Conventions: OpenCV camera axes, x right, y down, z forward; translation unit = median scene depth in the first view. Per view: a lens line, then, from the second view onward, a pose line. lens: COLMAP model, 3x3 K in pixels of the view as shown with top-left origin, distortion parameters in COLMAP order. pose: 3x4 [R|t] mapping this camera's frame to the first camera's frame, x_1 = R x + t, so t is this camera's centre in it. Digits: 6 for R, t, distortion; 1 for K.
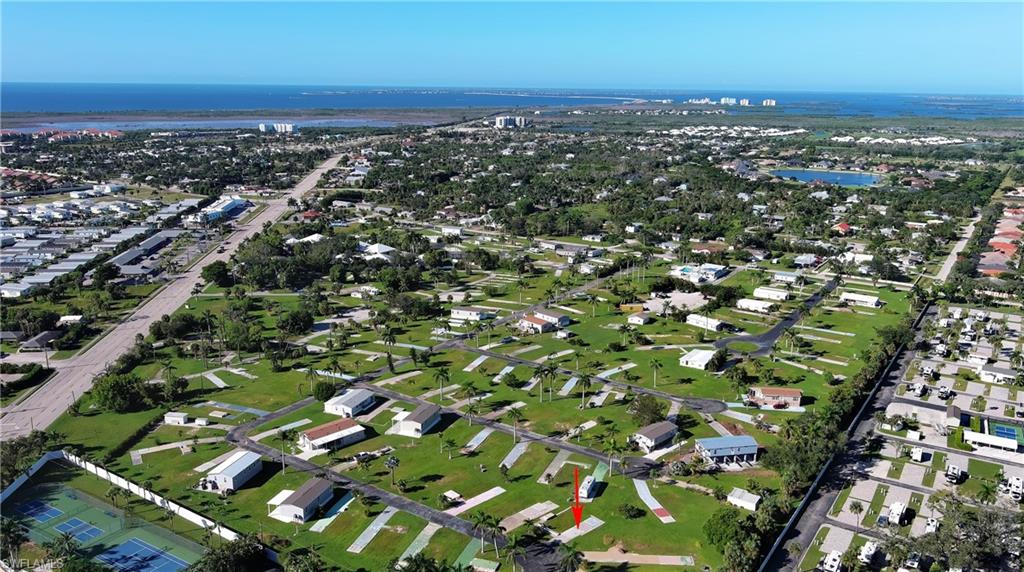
lens RADIAL K [[800.8, 0, 512.0], [0, 800.8, 286.0], [0, 0, 1]] dist [0.025792, -0.047252]
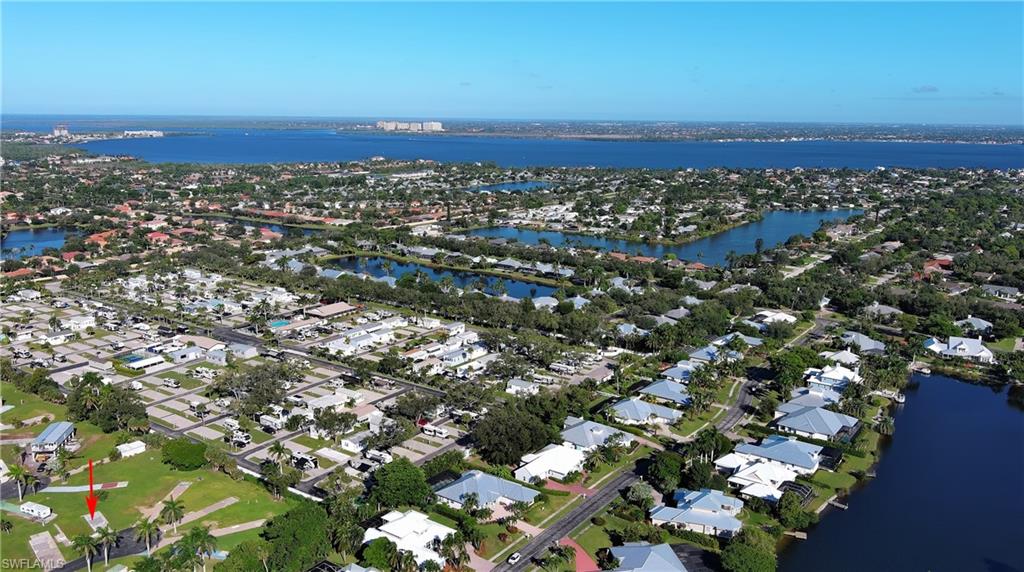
lens RADIAL K [[800.8, 0, 512.0], [0, 800.8, 286.0], [0, 0, 1]] dist [0.025792, -0.047252]
pose [[0.031749, -0.222571, 0.974399, -0.511564], [0.236104, 0.948970, 0.209070, -0.053169], [-0.971209, 0.223422, 0.082679, 0.180055]]
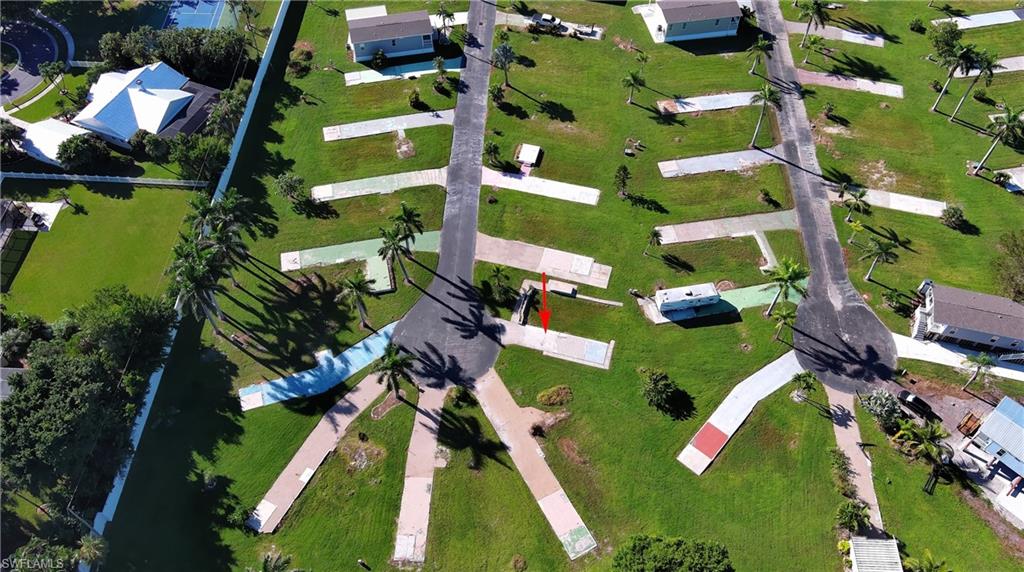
lens RADIAL K [[800.8, 0, 512.0], [0, 800.8, 286.0], [0, 0, 1]] dist [0.025792, -0.047252]
pose [[0.517442, 0.683785, -0.514482, 0.190241], [-0.213555, 0.685393, 0.696154, -0.058361], [0.828642, -0.250349, 0.500677, 0.416771]]
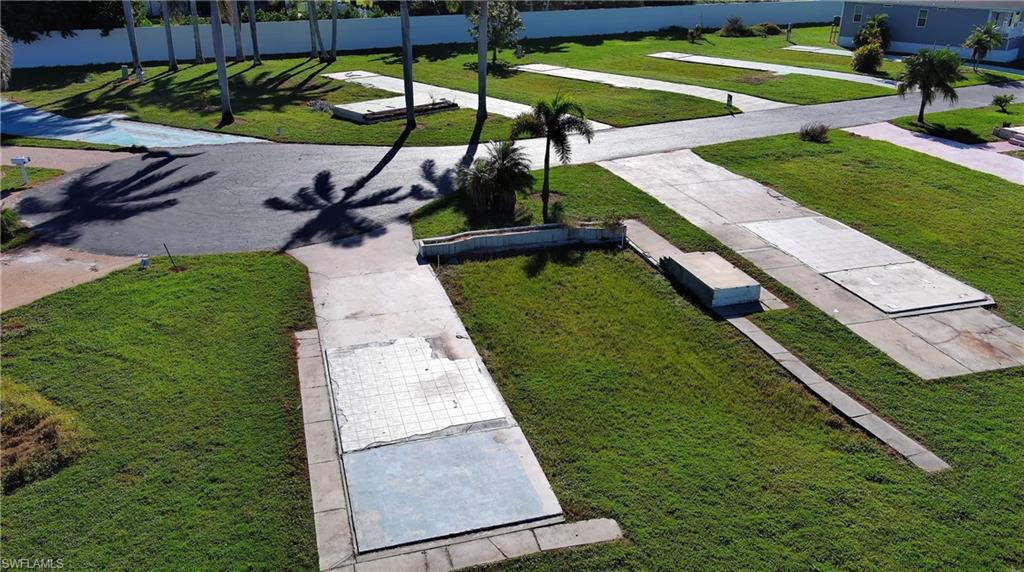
lens RADIAL K [[800.8, 0, 512.0], [0, 800.8, 286.0], [0, 0, 1]] dist [0.025792, -0.047252]
pose [[-0.457694, 0.326861, -0.826848, 0.089995], [-0.239593, 0.850229, 0.468728, 0.146956], [0.856220, 0.412641, -0.310831, 0.610222]]
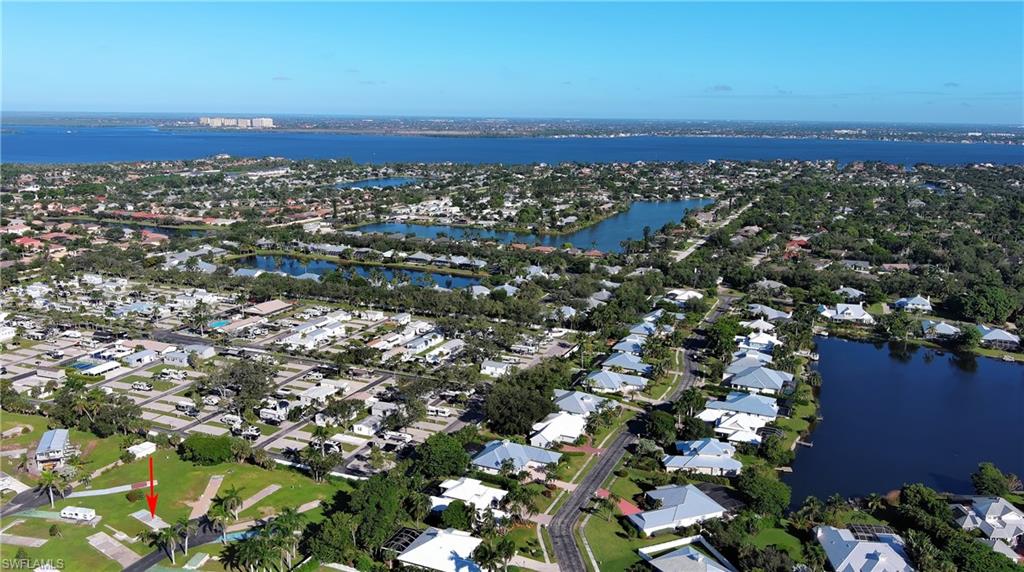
lens RADIAL K [[800.8, 0, 512.0], [0, 800.8, 286.0], [0, 0, 1]] dist [0.025792, -0.047252]
pose [[-0.177170, -0.223808, 0.958395, -0.564761], [0.227747, 0.938045, 0.261157, -0.094534], [-0.957467, 0.264540, -0.115222, 0.340623]]
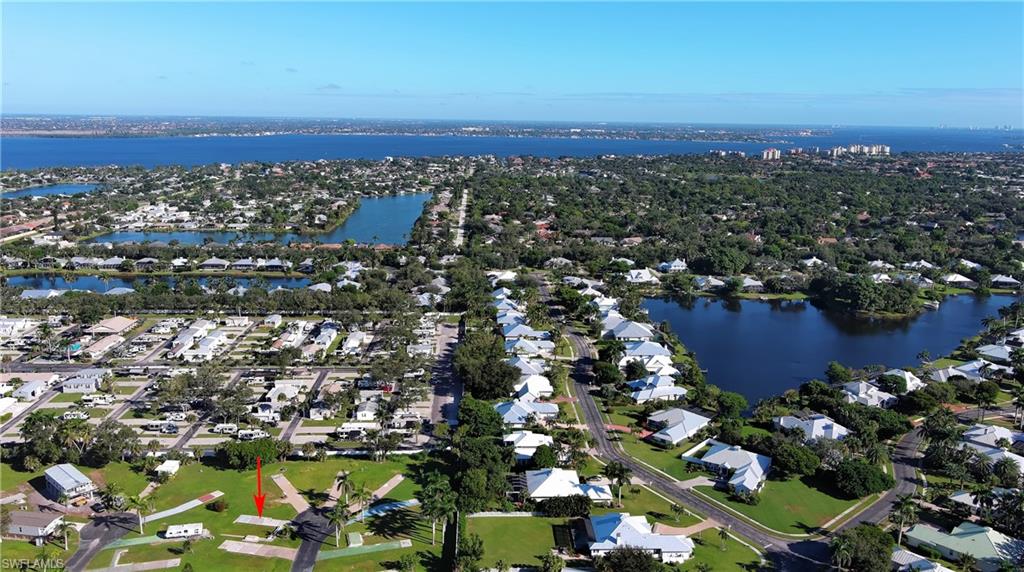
lens RADIAL K [[800.8, 0, 512.0], [0, 800.8, 286.0], [0, 0, 1]] dist [0.025792, -0.047252]
pose [[-0.590531, -0.189388, 0.784478, -0.529050], [0.177159, 0.917939, 0.354968, -0.182311], [-0.787329, 0.348597, -0.508520, 0.690945]]
